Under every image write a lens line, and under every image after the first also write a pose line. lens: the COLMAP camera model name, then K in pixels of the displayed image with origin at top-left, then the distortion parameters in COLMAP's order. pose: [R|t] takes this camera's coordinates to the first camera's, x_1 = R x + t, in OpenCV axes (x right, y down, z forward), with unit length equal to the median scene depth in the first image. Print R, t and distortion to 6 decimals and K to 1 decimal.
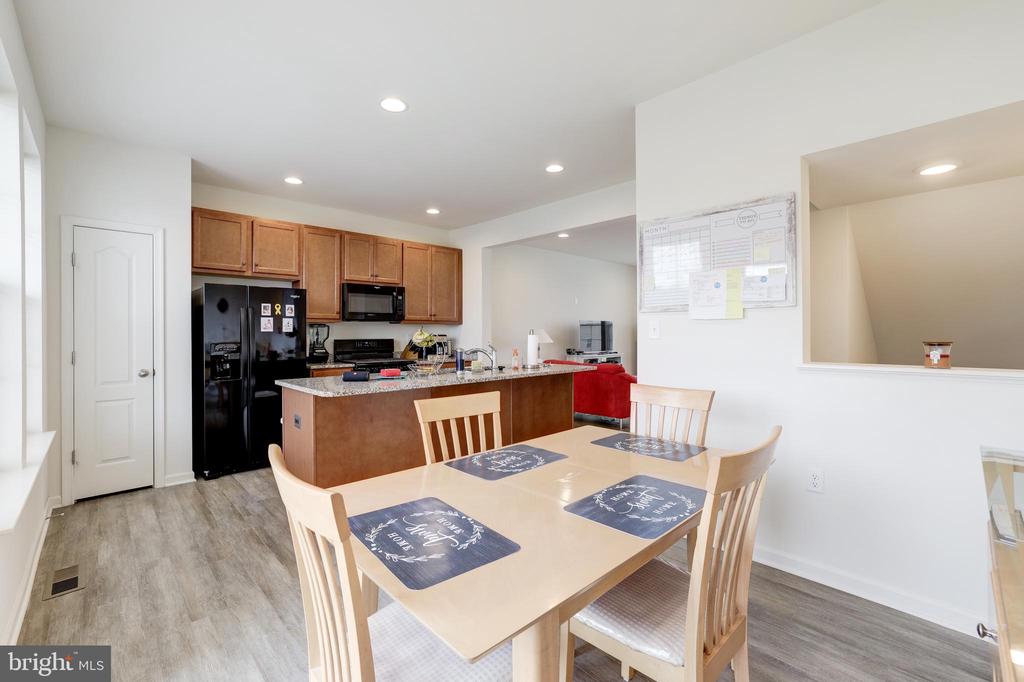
lens RADIAL K [[442.6, 0, 510.8], [0, 442.6, 332.9], [0, 0, 1]] dist [-0.039830, 0.011742]
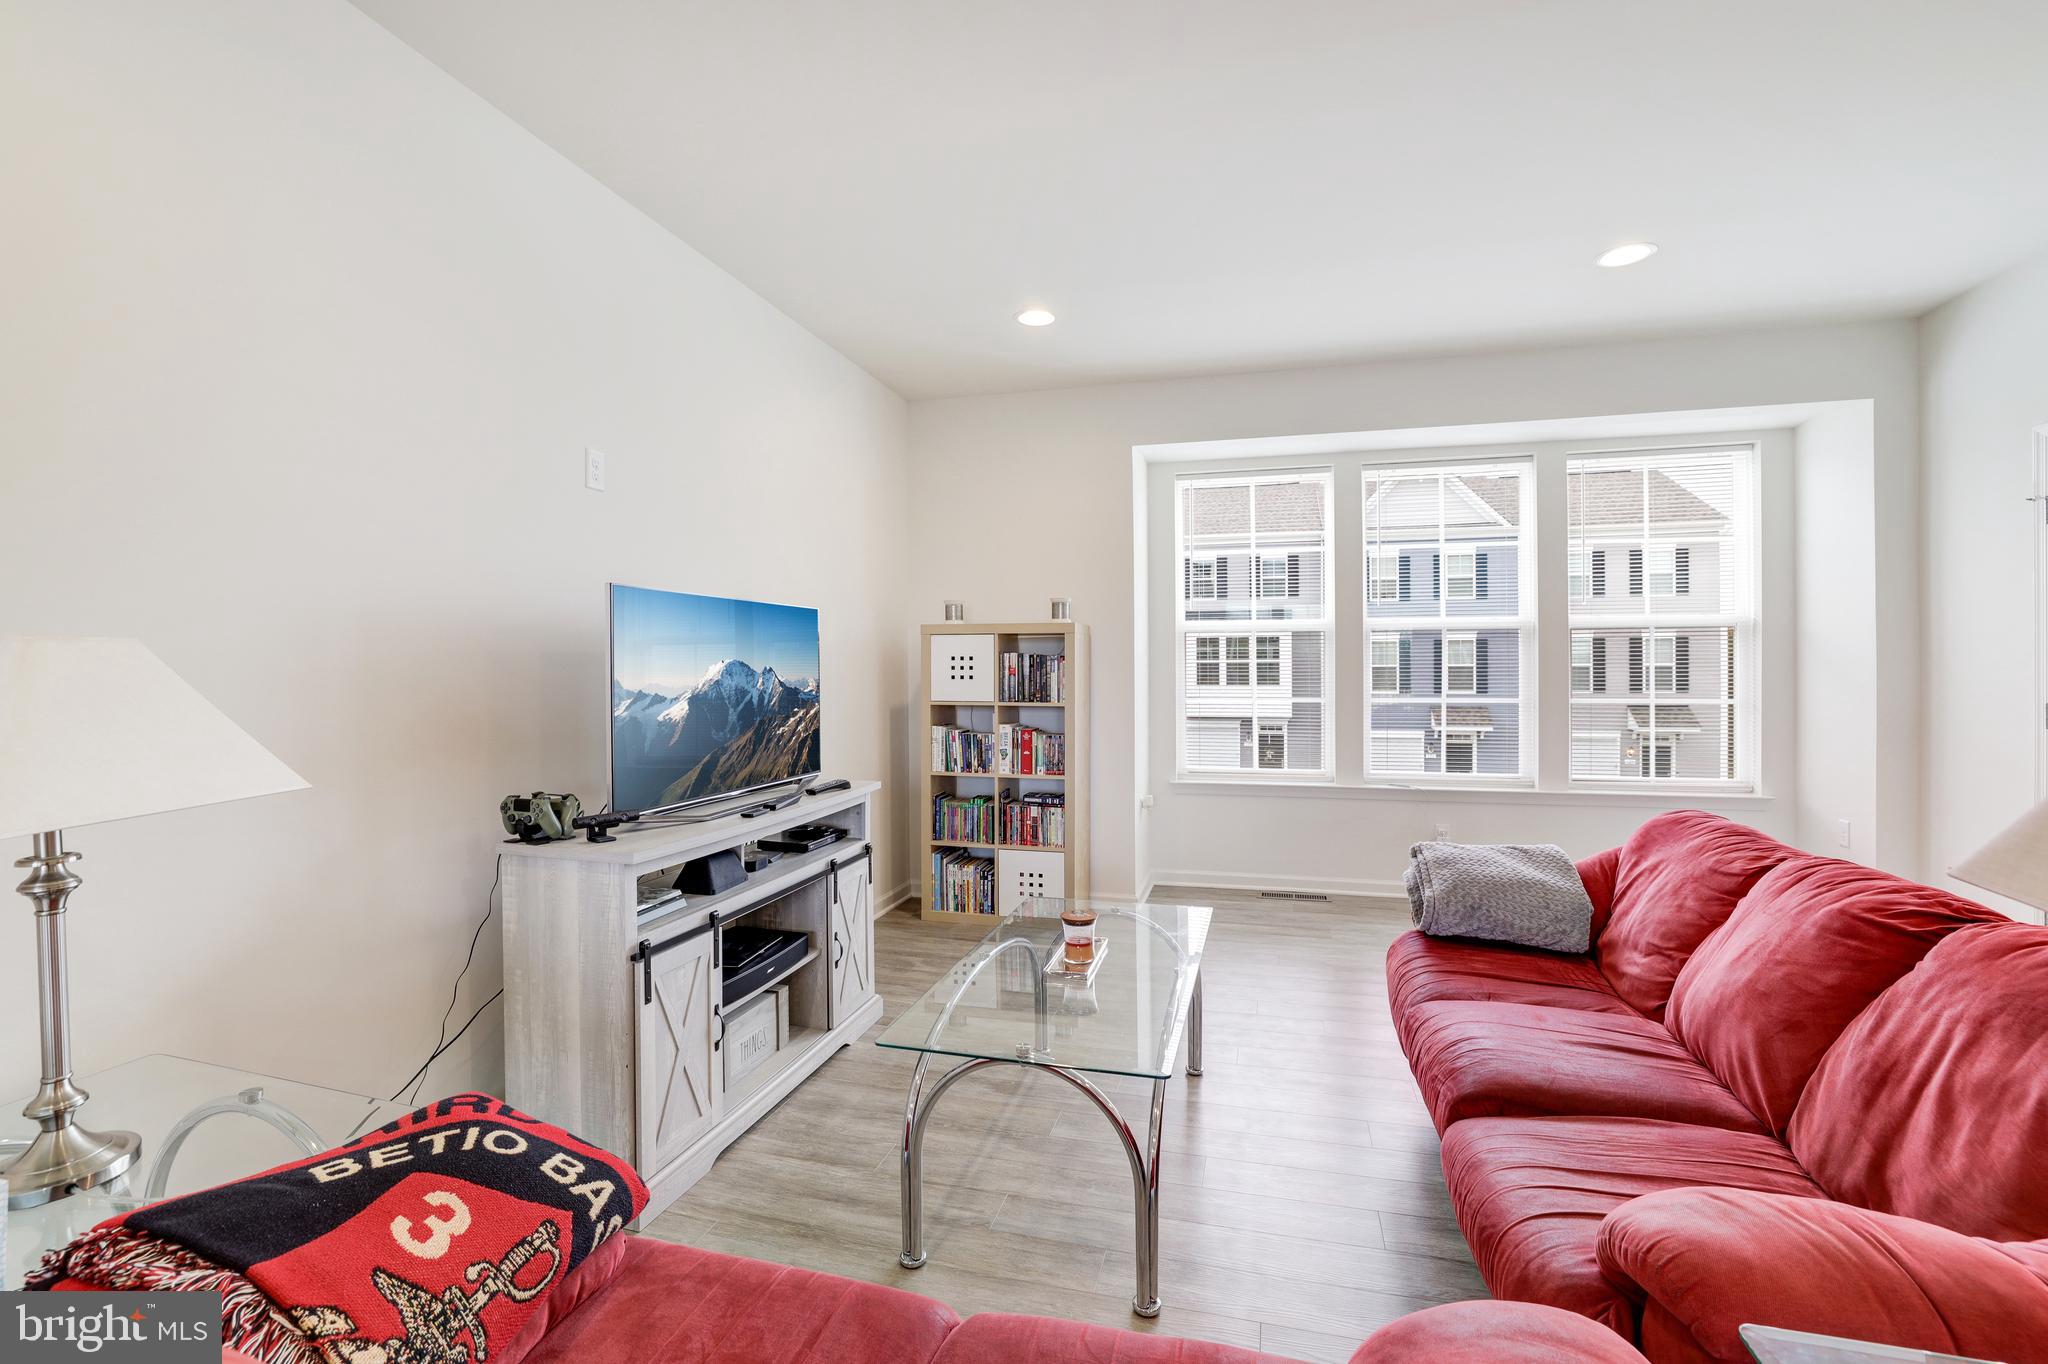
lens RADIAL K [[885.1, 0, 1028.0], [0, 885.1, 688.5], [0, 0, 1]] dist [-0.039830, 0.011742]
pose [[0.857398, -0.012778, 0.514496, 0.224307], [0.001678, 0.999756, 0.022033, -0.005600], [-0.514651, -0.018028, 0.857210, 1.230765]]
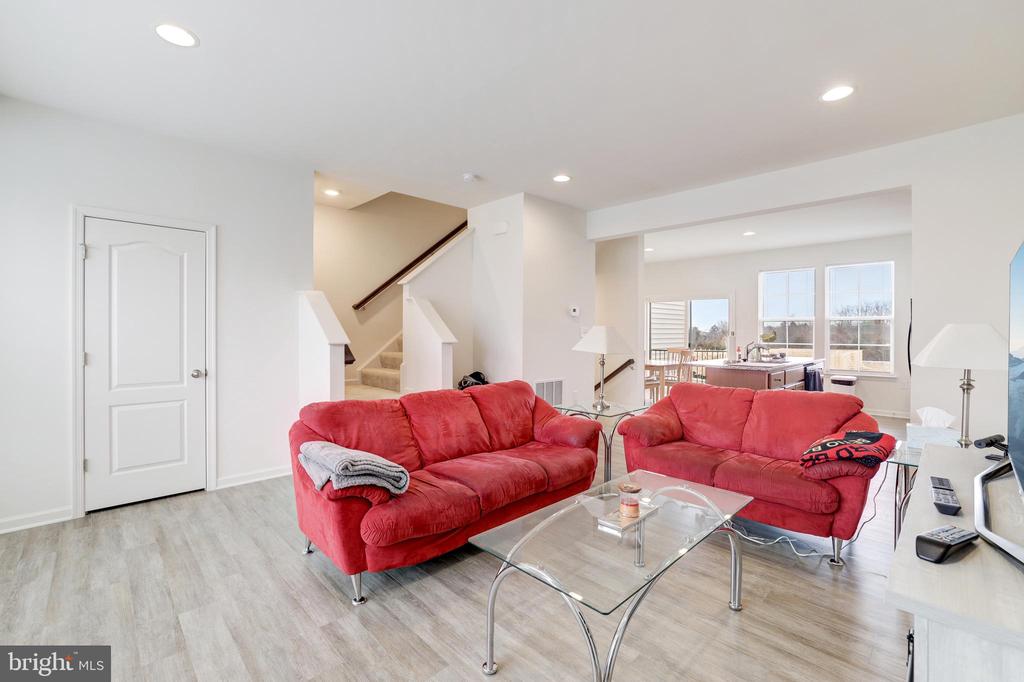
lens RADIAL K [[442.6, 0, 511.6], [0, 442.6, 342.1], [0, 0, 1]] dist [-0.039830, 0.011742]
pose [[-0.999914, 0.000442, -0.013142, 0.622645], [0.000124, 0.999708, 0.024146, -0.006084], [0.013149, 0.024143, -0.999622, 2.045227]]
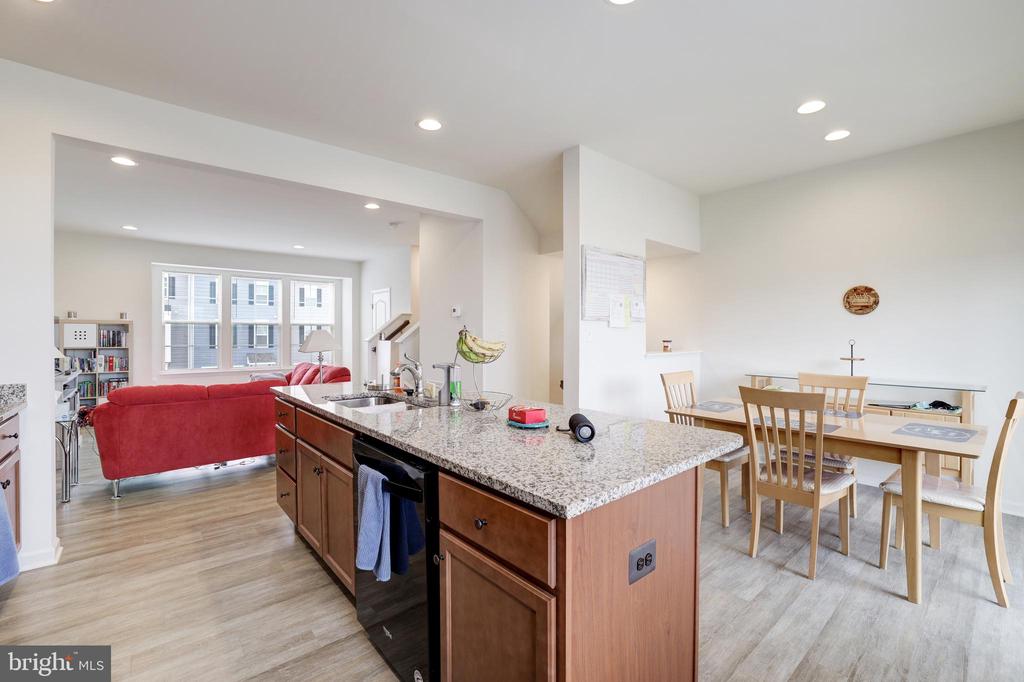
lens RADIAL K [[442.6, 0, 517.0], [0, 442.6, 333.1], [0, 0, 1]] dist [-0.039830, 0.011742]
pose [[0.053619, 0.004962, 0.998549, -0.587855], [0.005731, 0.999970, -0.005276, 0.001002], [-0.998545, 0.006006, 0.053588, 0.684583]]
